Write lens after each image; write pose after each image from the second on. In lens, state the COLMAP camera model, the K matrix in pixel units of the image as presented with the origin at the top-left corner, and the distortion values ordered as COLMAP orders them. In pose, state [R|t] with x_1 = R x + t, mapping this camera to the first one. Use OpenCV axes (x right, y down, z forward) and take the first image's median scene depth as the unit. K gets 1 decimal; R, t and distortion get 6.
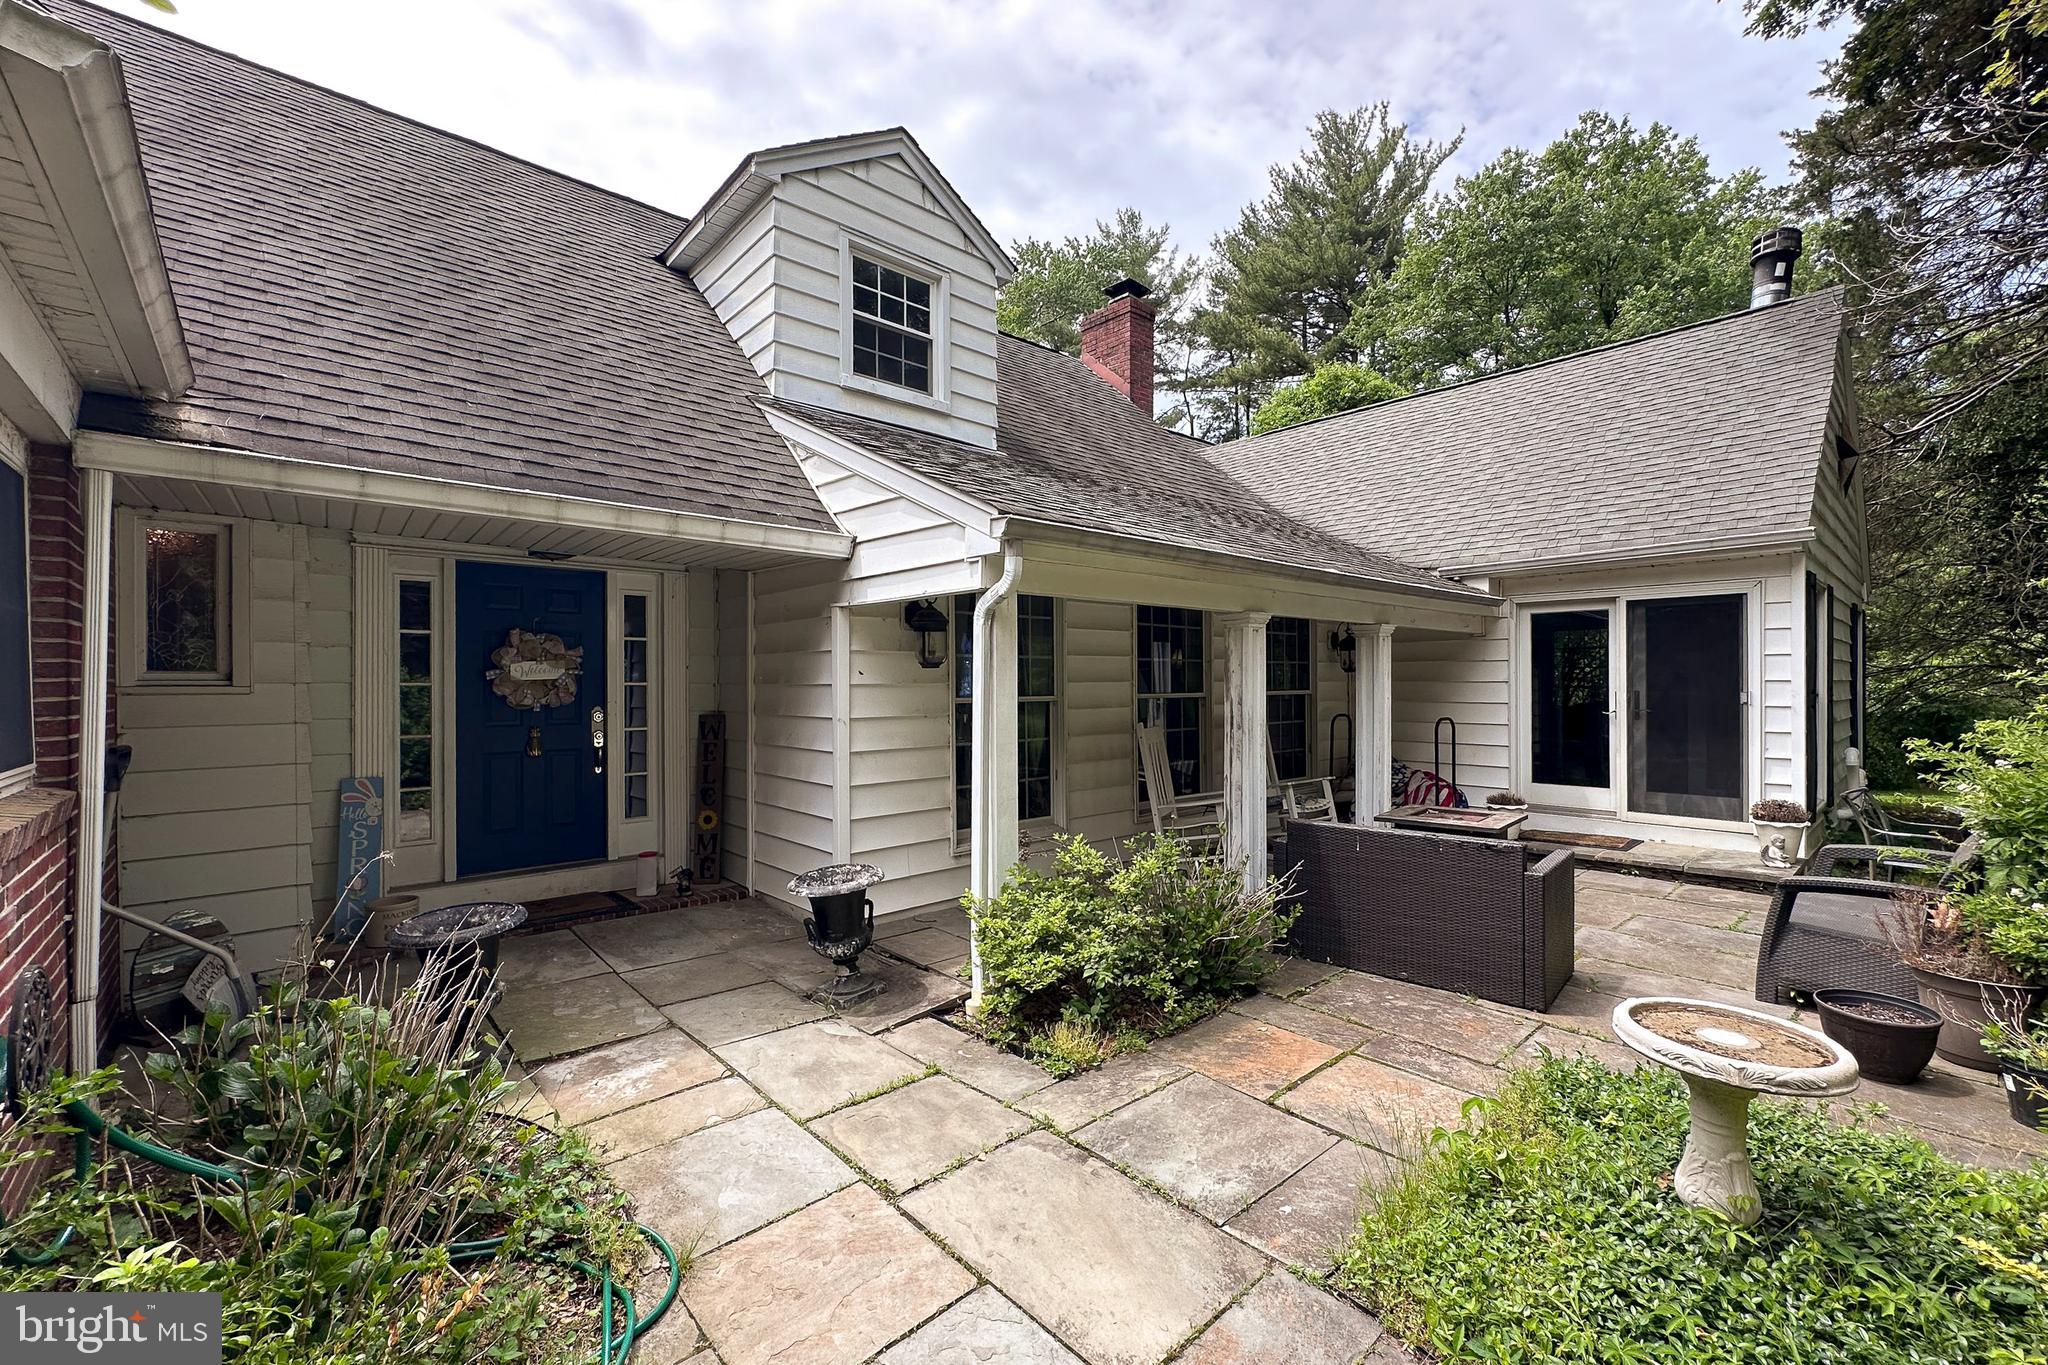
lens RADIAL K [[827.5, 0, 1024.0], [0, 827.5, 682.5], [0, 0, 1]] dist [0.000605, 0.000035]
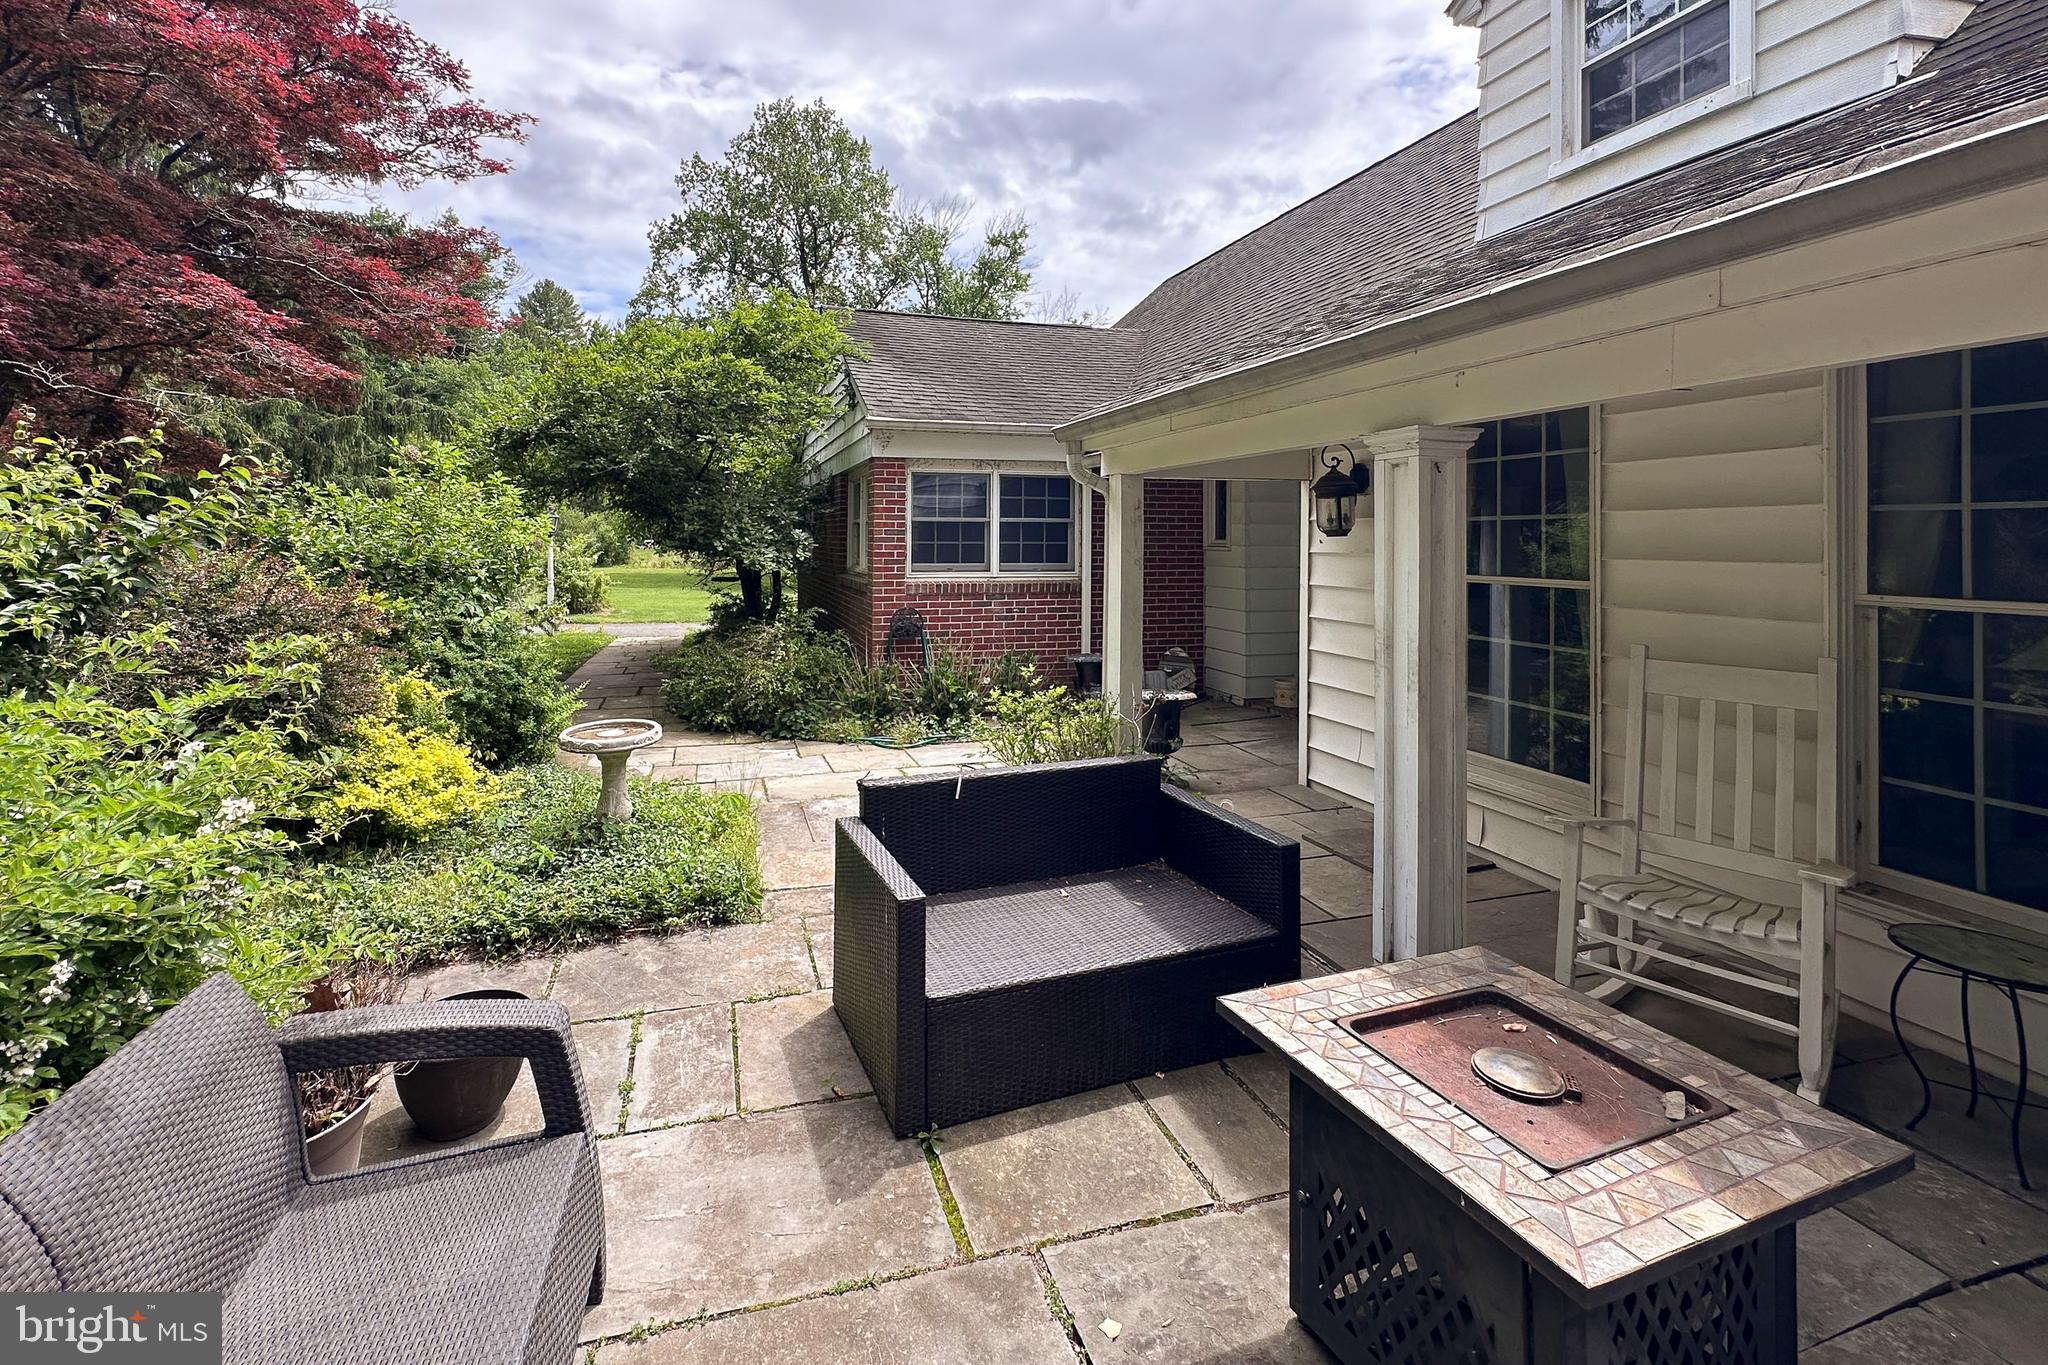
lens RADIAL K [[869.0, 0, 1020.0], [0, 869.0, 547.6], [0, 0, 1]] dist [-0.000127, -0.000046]
pose [[-0.371182, 0.002936, -0.928556, 0.745706], [-0.001917, 0.999990, 0.003928, -0.008222], [0.928558, 0.003238, -0.371172, 0.837232]]
